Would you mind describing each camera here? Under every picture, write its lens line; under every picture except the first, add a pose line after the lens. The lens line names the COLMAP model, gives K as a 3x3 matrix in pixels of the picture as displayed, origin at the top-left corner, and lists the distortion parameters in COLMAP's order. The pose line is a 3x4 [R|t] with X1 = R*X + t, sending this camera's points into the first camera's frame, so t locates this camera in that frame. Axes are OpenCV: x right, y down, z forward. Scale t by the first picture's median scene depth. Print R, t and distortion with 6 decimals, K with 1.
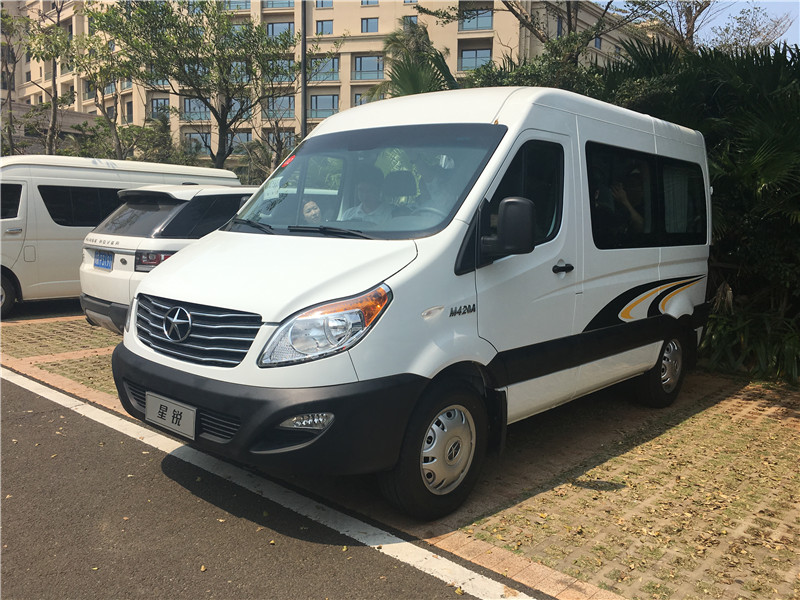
lens RADIAL K [[680.6, 0, 400.0], [0, 680.6, 300.0], [0, 0, 1]] dist [0.120270, -0.164070]
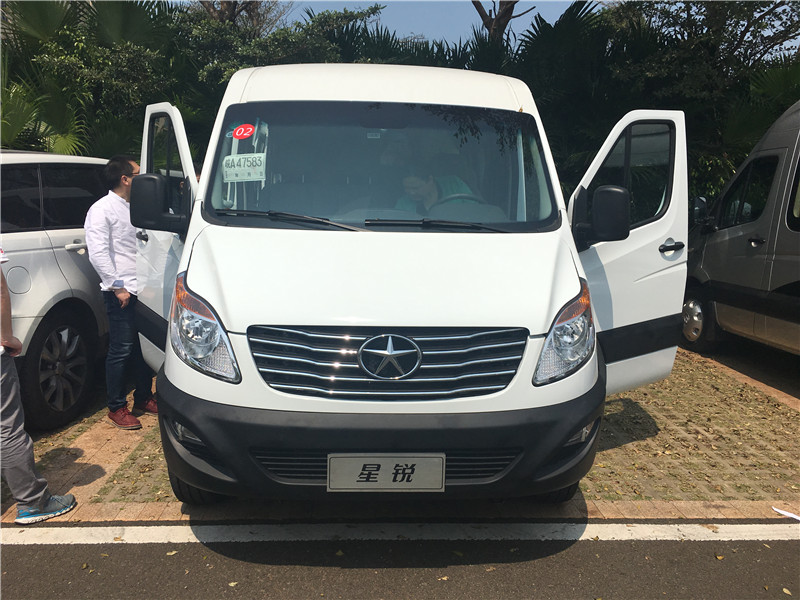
lens RADIAL K [[680.6, 0, 400.0], [0, 680.6, 300.0], [0, 0, 1]] dist [0.120270, -0.164070]
pose [[0.709701, -0.119310, 0.694326, -0.802155], [0.077421, 0.992794, 0.091462, -0.092823], [-0.700236, -0.011155, 0.713825, 0.422250]]
